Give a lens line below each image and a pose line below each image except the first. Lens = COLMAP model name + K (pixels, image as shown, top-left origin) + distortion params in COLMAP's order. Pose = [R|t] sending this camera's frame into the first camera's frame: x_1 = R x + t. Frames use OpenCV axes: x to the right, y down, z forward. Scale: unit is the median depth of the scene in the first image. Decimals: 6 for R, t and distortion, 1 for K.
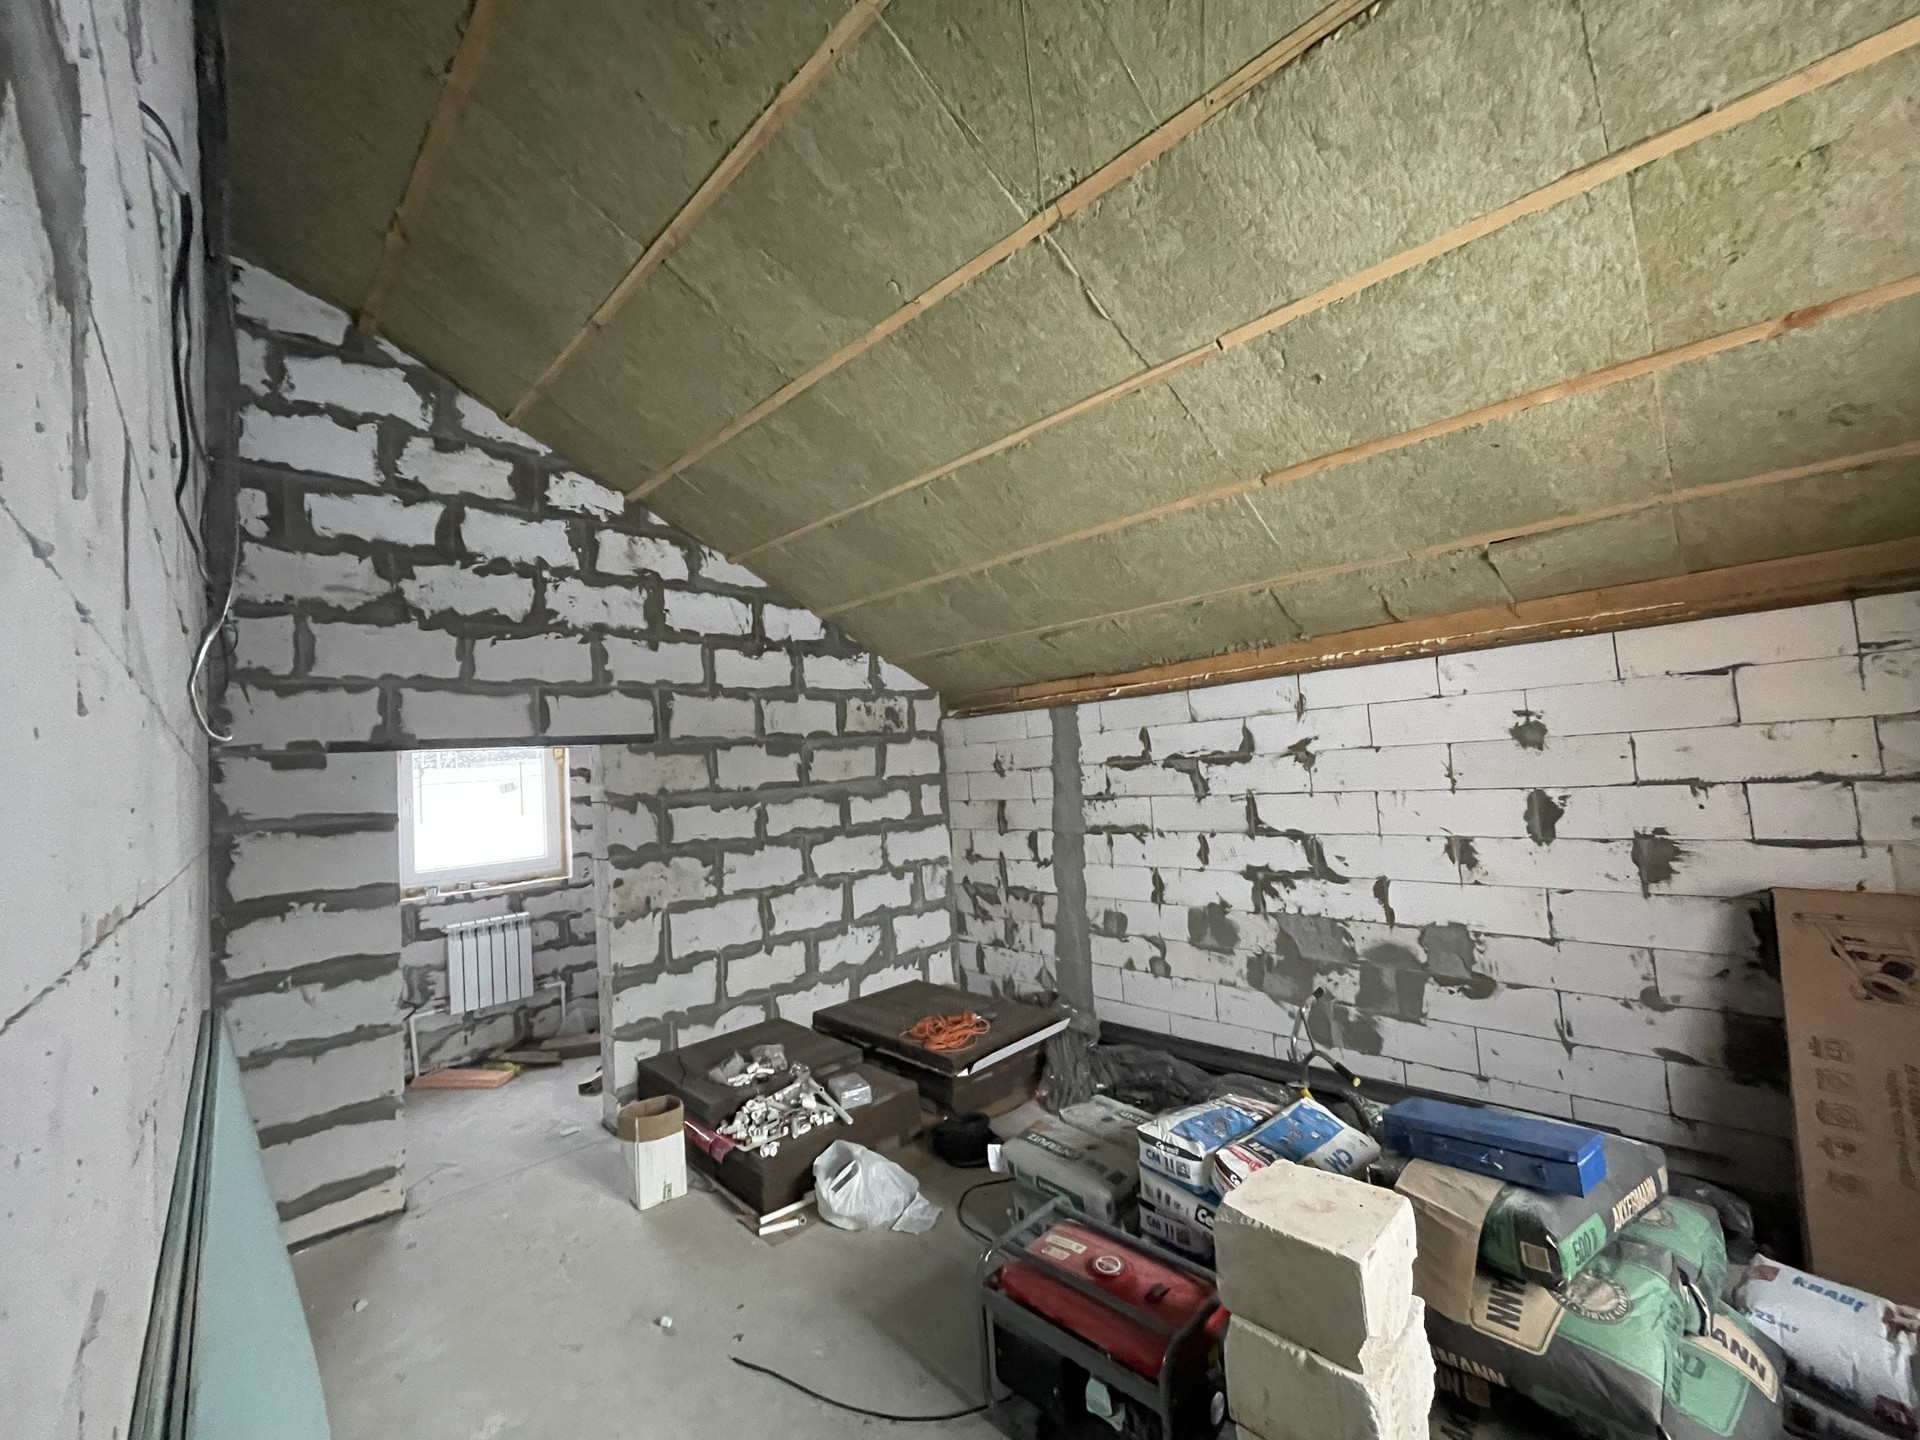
lens RADIAL K [[769.5, 0, 960.0], [0, 769.5, 720.0], [0, 0, 1]] dist [-0.000195, -0.000053]
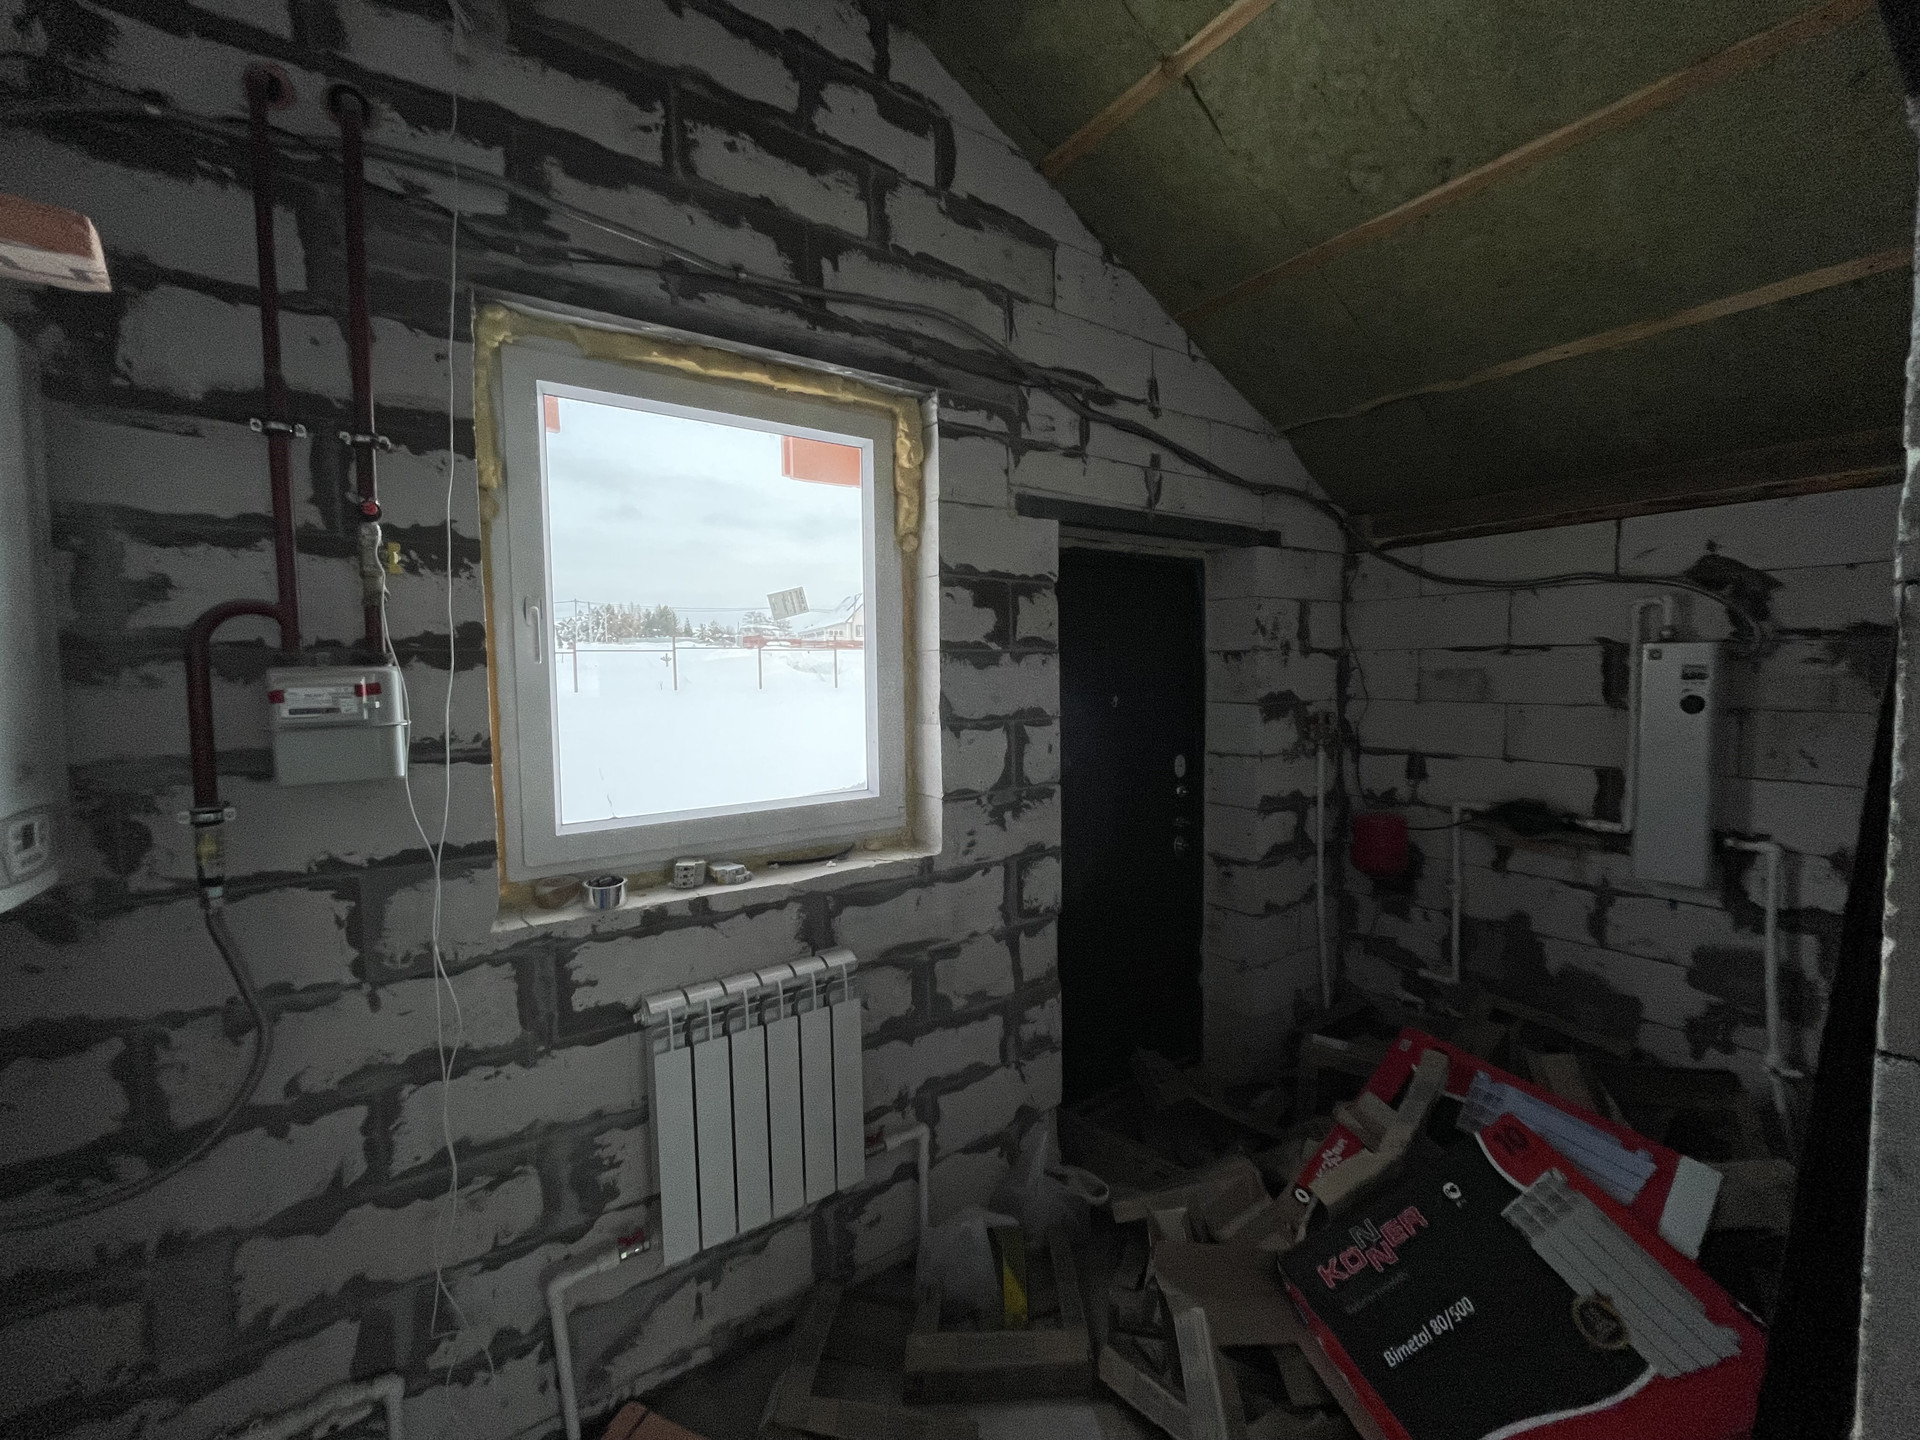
lens RADIAL K [[769.5, 0, 960.0], [0, 769.5, 720.0], [0, 0, 1]] dist [-0.000195, -0.000053]
pose [[0.984884, 0.071504, -0.157766, -0.484732], [-0.048869, 0.988522, 0.142953, 0.093857], [0.166177, -0.133083, 0.977074, 0.706183]]
